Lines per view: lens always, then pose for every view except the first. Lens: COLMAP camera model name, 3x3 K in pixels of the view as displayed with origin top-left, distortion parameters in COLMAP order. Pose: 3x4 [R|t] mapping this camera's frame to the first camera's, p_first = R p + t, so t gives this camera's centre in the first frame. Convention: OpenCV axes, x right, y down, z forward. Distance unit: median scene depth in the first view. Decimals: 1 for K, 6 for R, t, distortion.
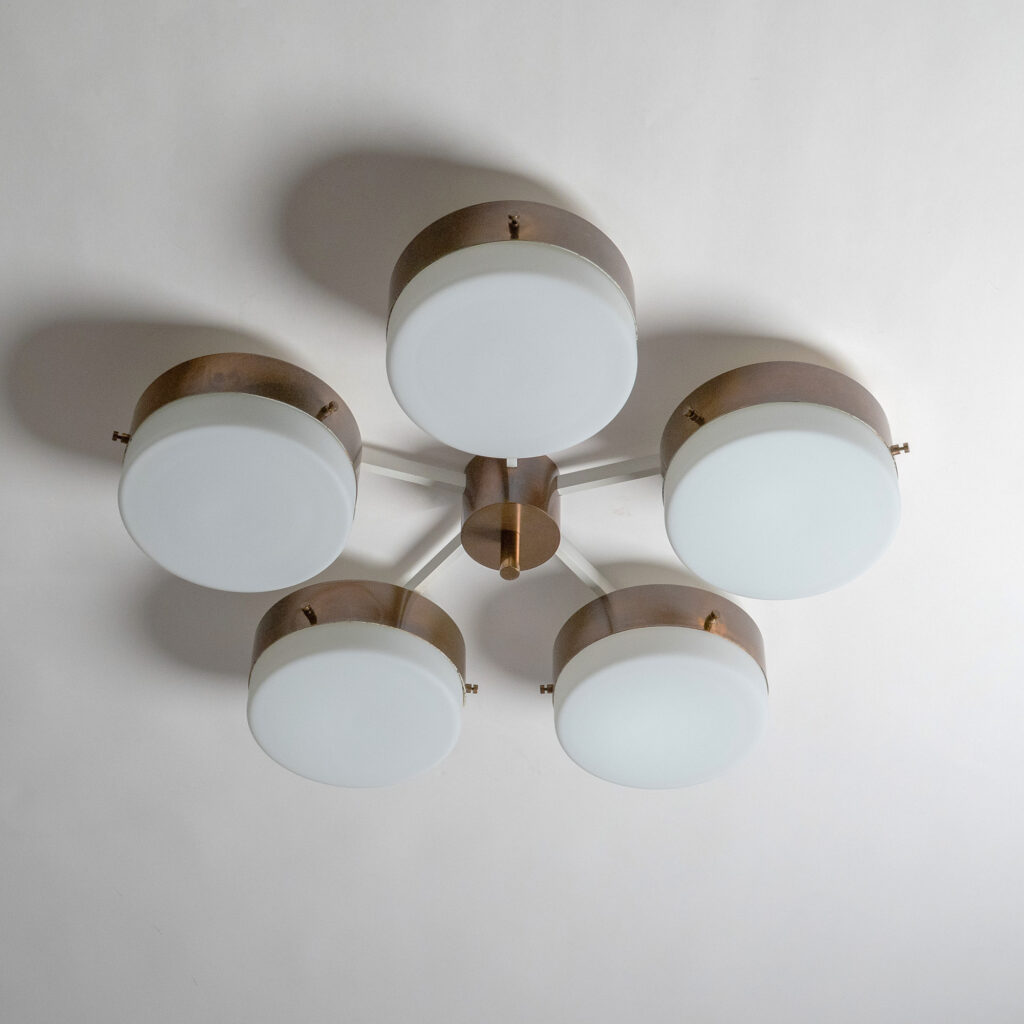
lens RADIAL K [[1832.2, 0, 512.0], [0, 1832.2, 512.0], [0, 0, 1]] dist [0.024158, 0.044472]
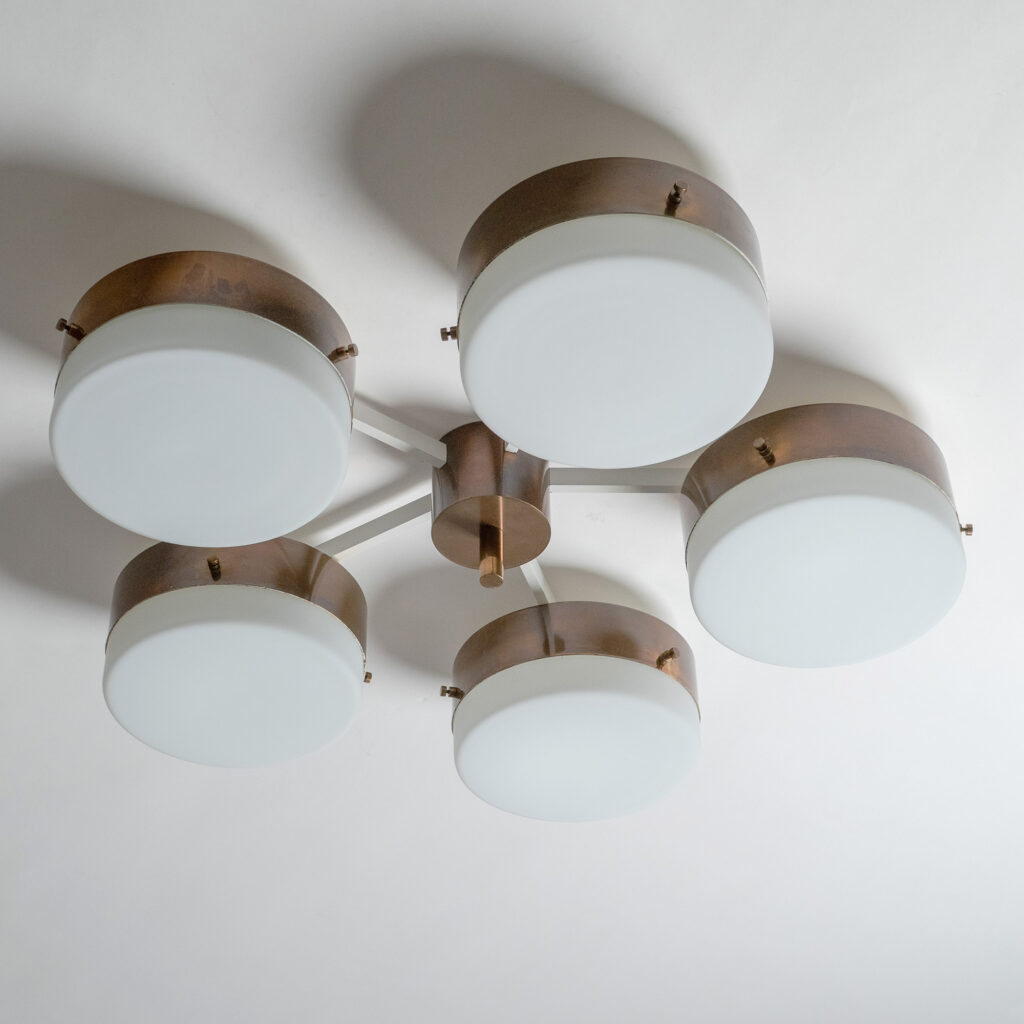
lens RADIAL K [[1832.2, 0, 512.0], [0, 1832.2, 512.0], [0, 0, 1]] dist [0.024158, 0.044472]
pose [[0.956230, 0.192189, 0.220653, -0.177394], [-0.208436, 0.976618, 0.052652, -0.041643], [-0.205375, -0.096339, 0.973930, 0.185746]]
